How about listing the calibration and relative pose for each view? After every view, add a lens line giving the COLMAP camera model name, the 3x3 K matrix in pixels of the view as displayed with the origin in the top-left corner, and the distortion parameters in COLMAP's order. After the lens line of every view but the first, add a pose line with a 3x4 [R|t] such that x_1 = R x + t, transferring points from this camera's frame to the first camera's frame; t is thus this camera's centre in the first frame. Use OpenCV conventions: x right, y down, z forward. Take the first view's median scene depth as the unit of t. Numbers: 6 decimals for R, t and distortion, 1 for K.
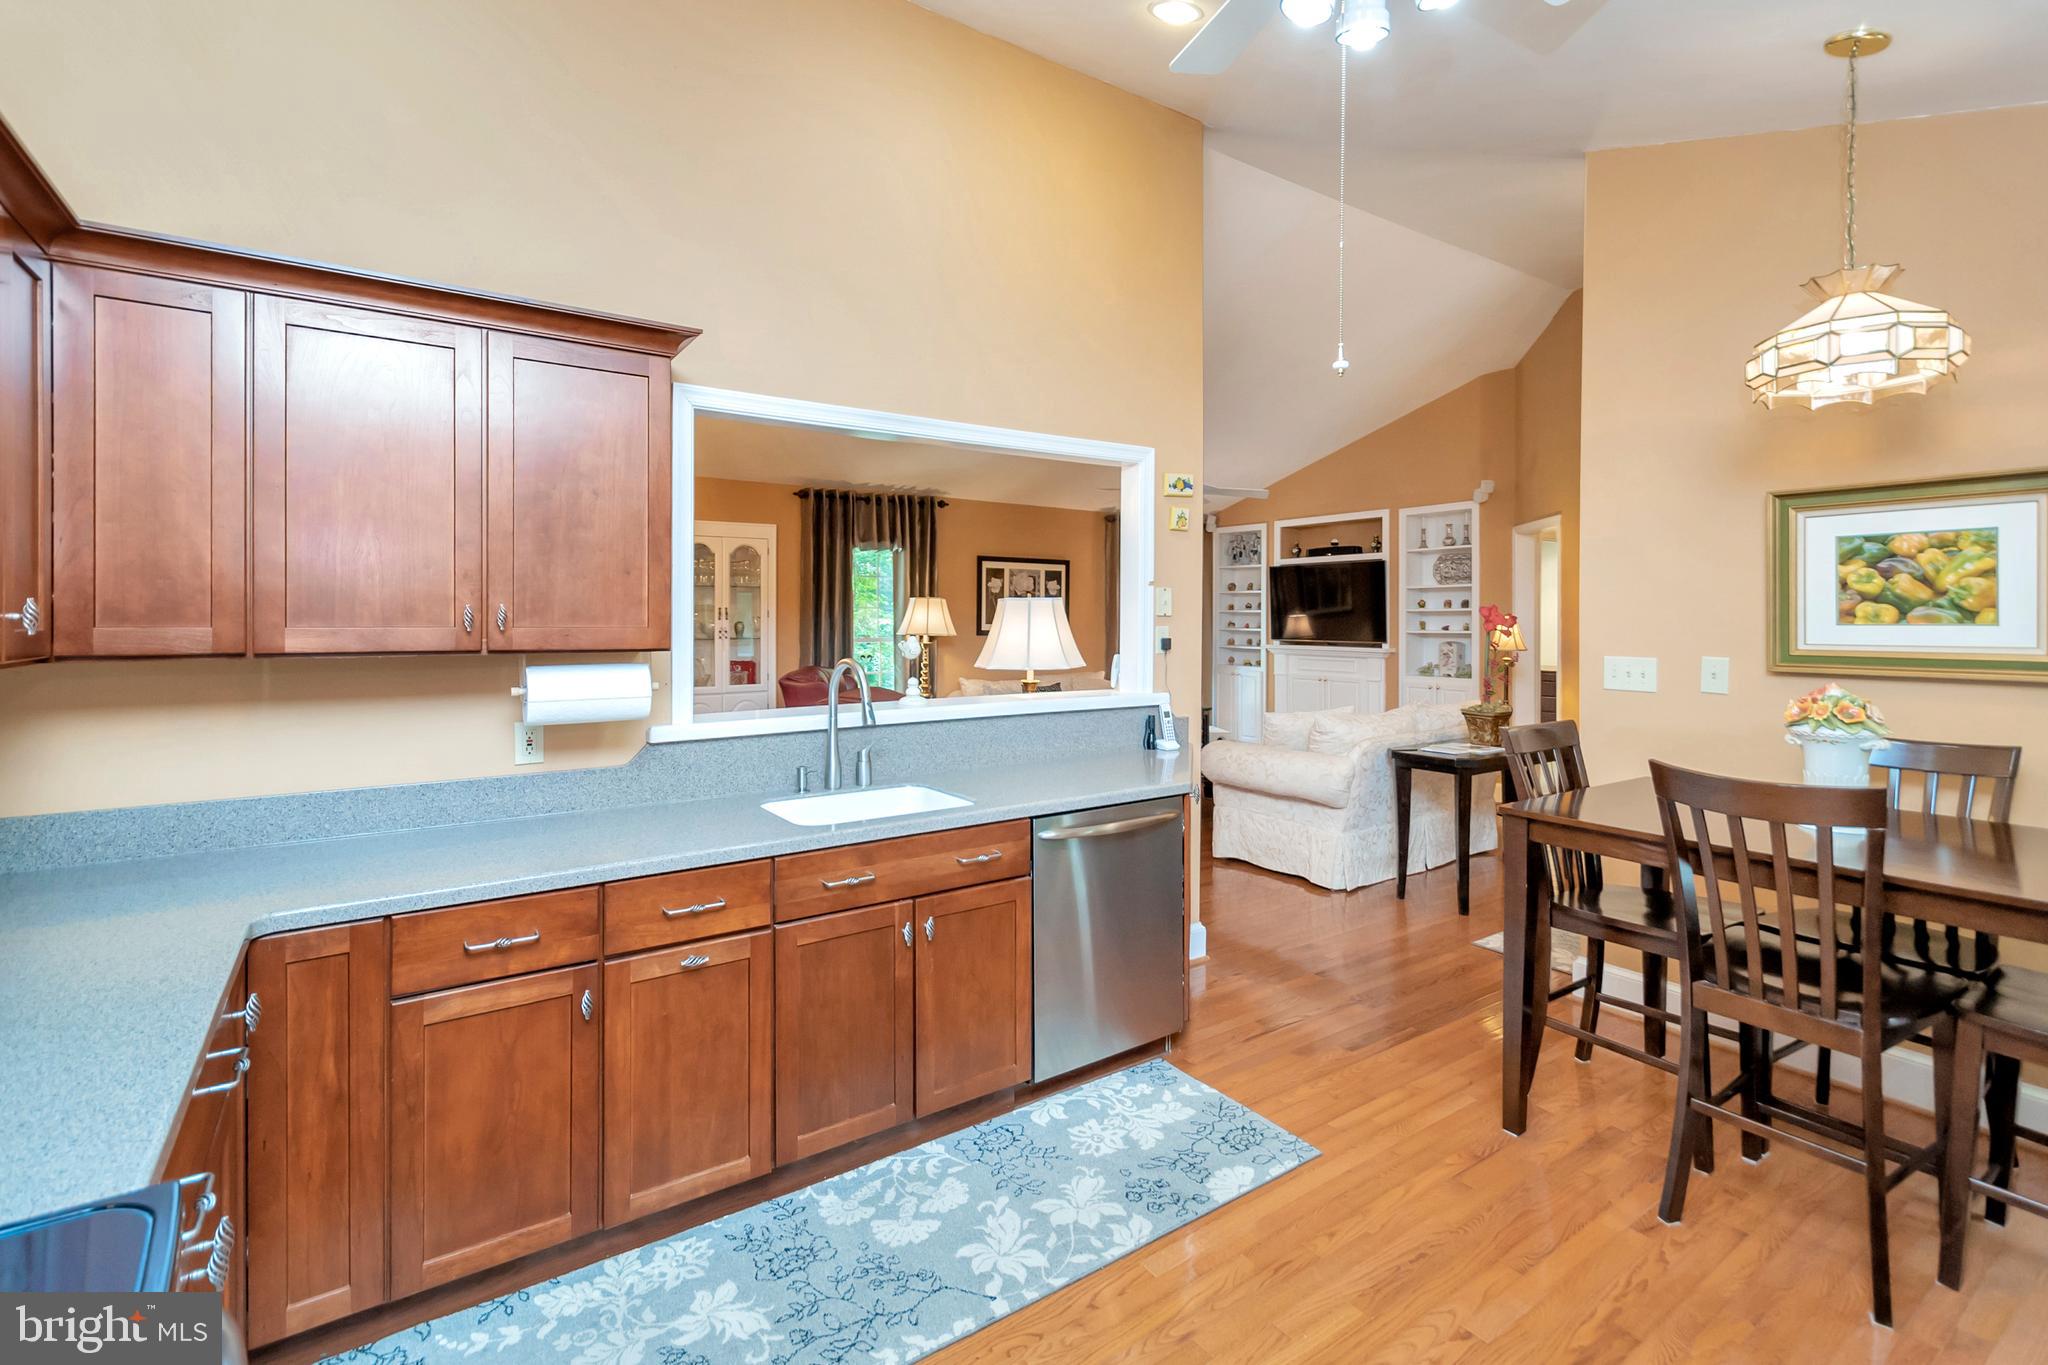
lens RADIAL K [[923.1, 0, 1022.3], [0, 923.1, 613.8], [0, 0, 1]] dist [0.009529, -0.003345]
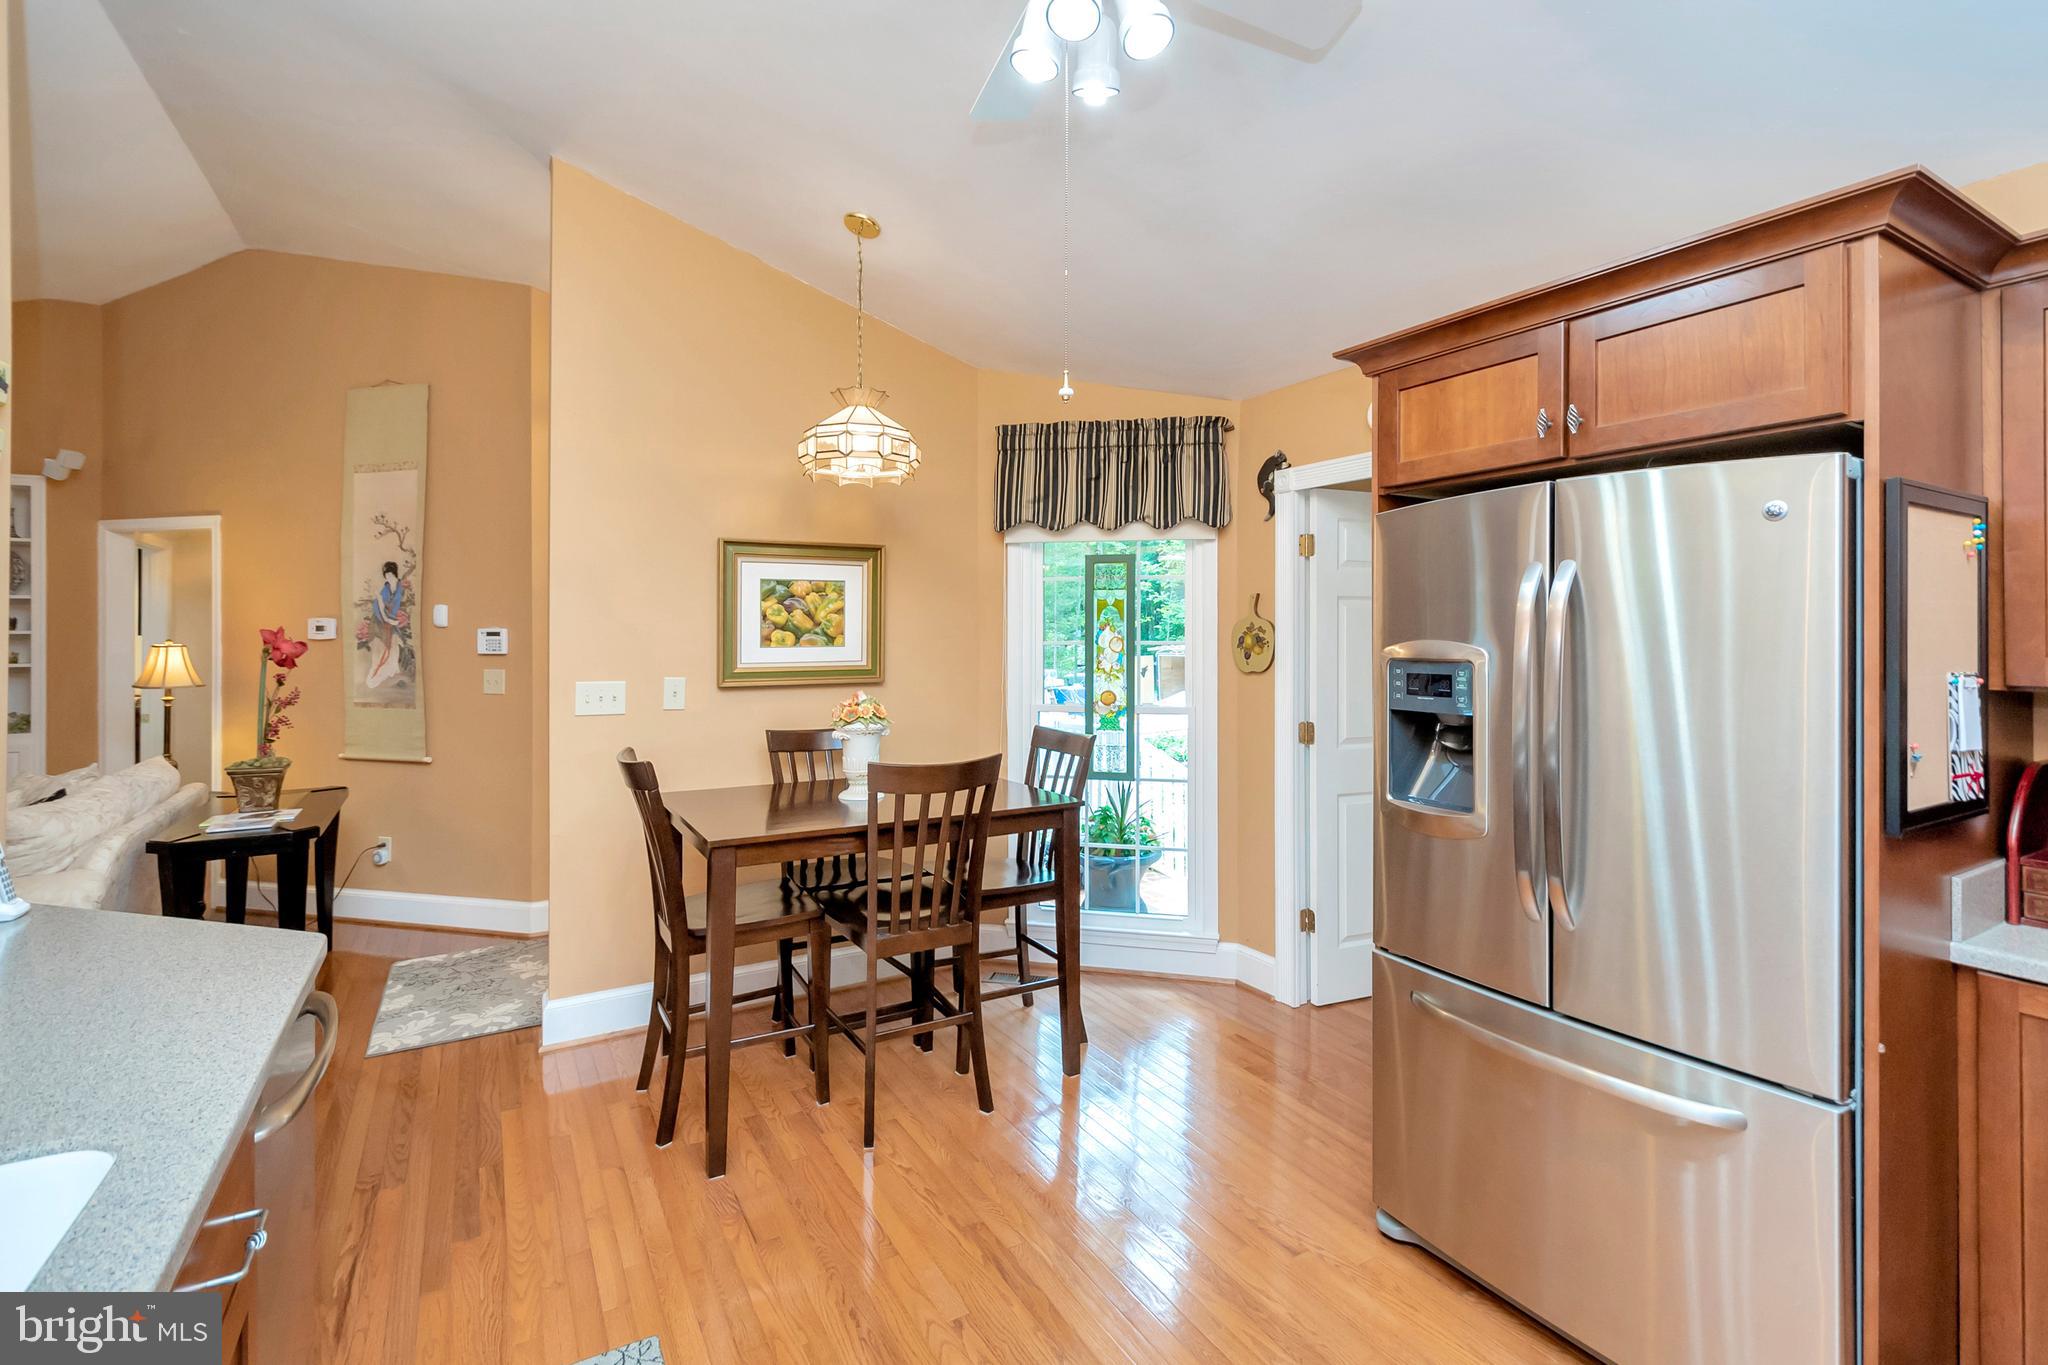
lens RADIAL K [[923.1, 0, 990.3], [0, 923.1, 647.2], [0, 0, 1]] dist [0.009529, -0.003345]
pose [[0.086394, -0.009397, 0.996217, -0.363828], [-0.000139, 0.999955, 0.009444, -0.000644], [-0.996261, -0.000954, 0.086389, 0.567930]]
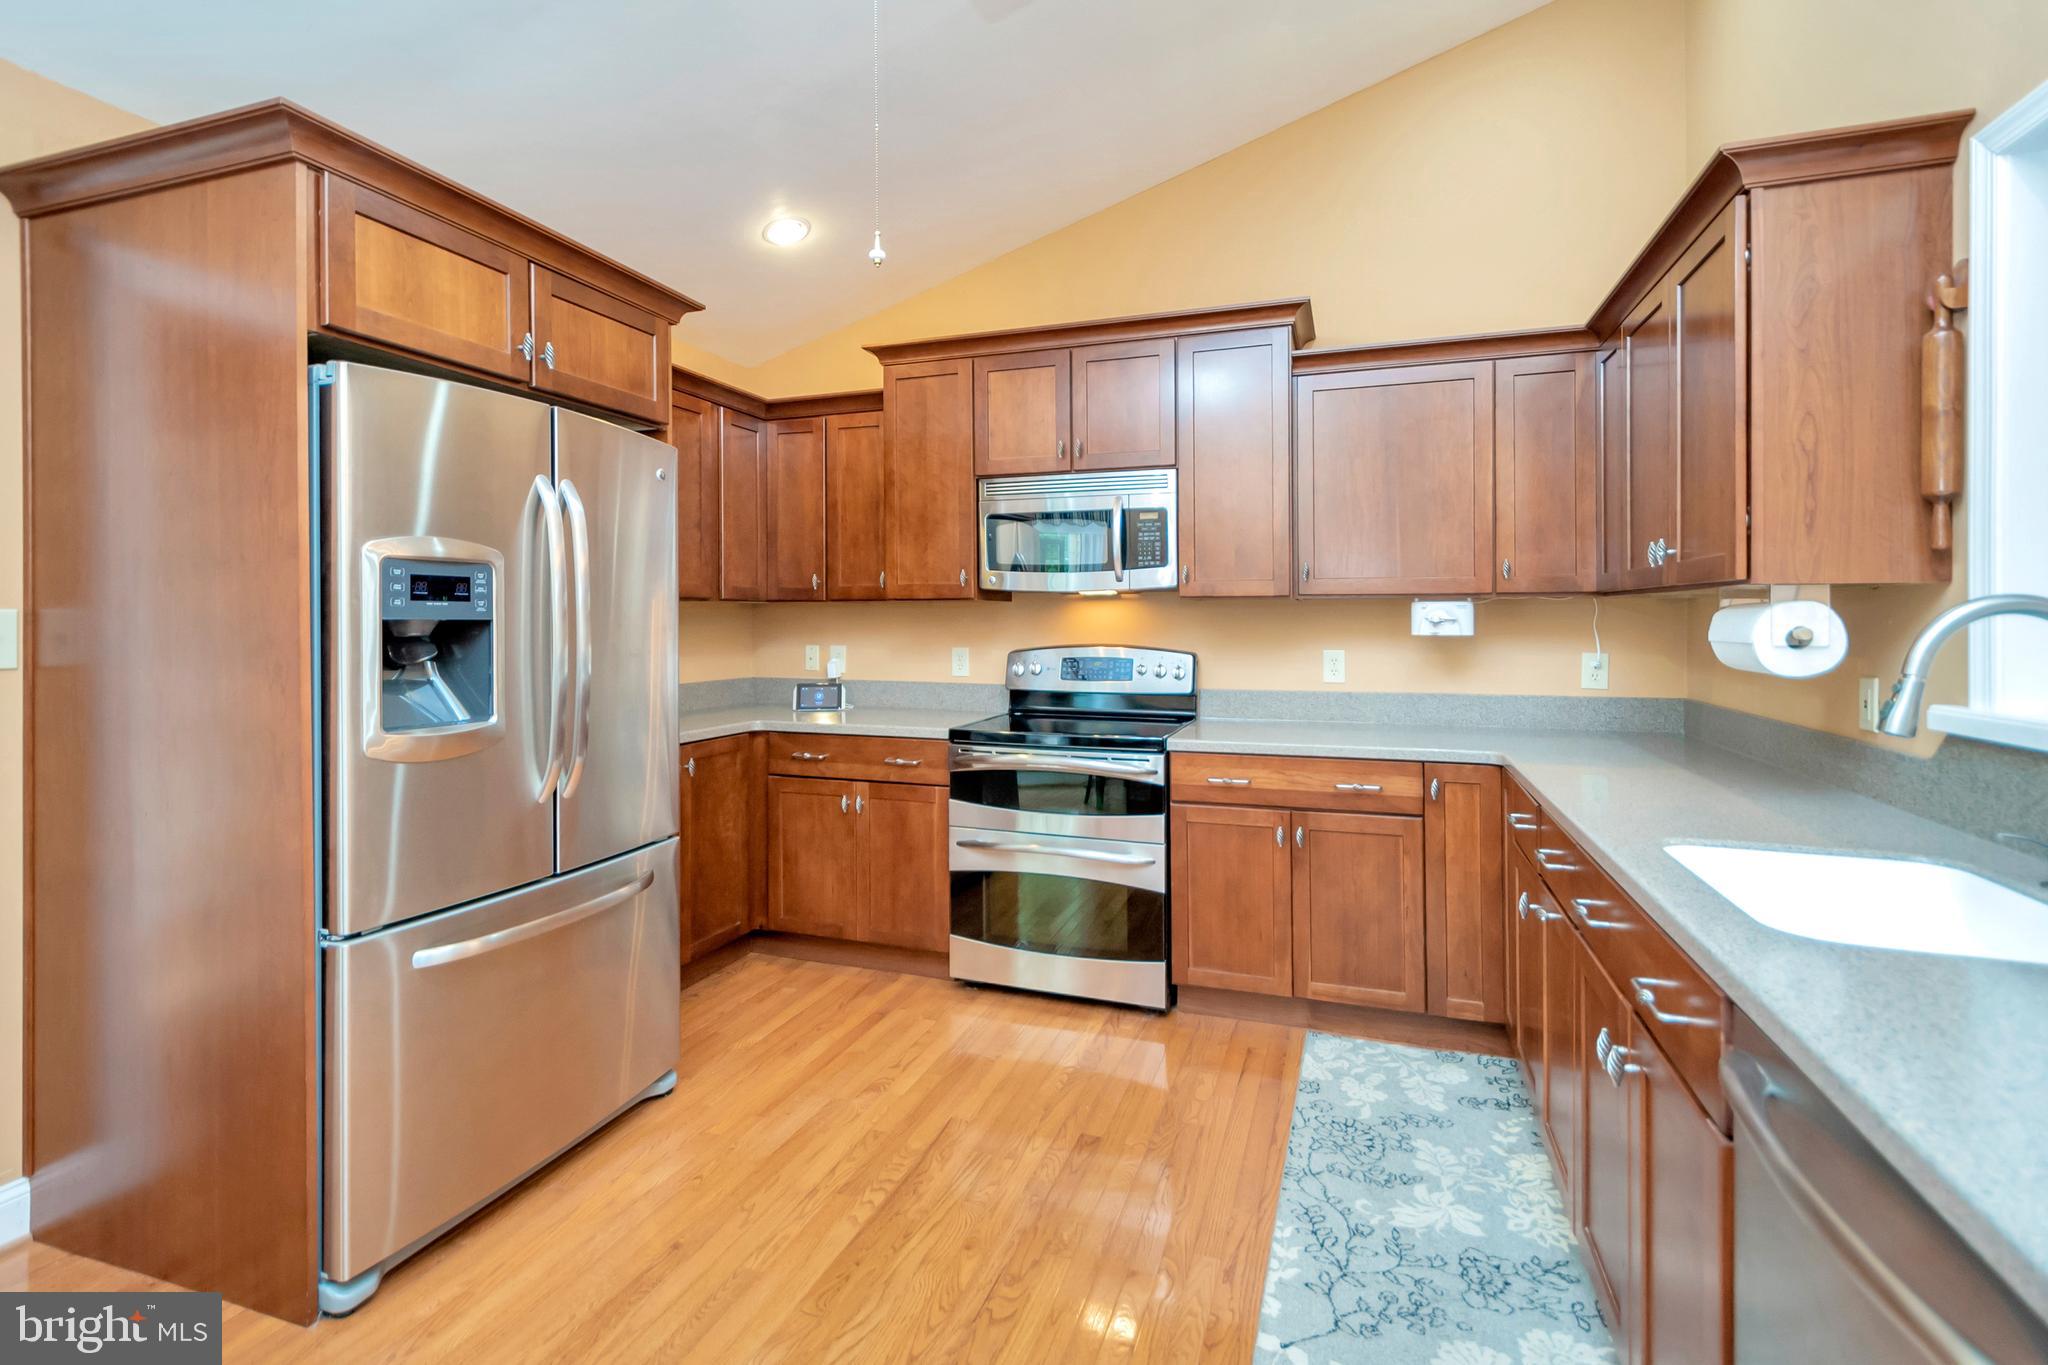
lens RADIAL K [[923.1, 0, 1041.8], [0, 923.1, 620.5], [0, 0, 1]] dist [0.009529, -0.003345]
pose [[-0.804585, -0.000774, -0.593837, 0.432235], [-0.000507, 1.000000, -0.000618, 0.057644], [0.593837, -0.000196, -0.804585, 1.040430]]
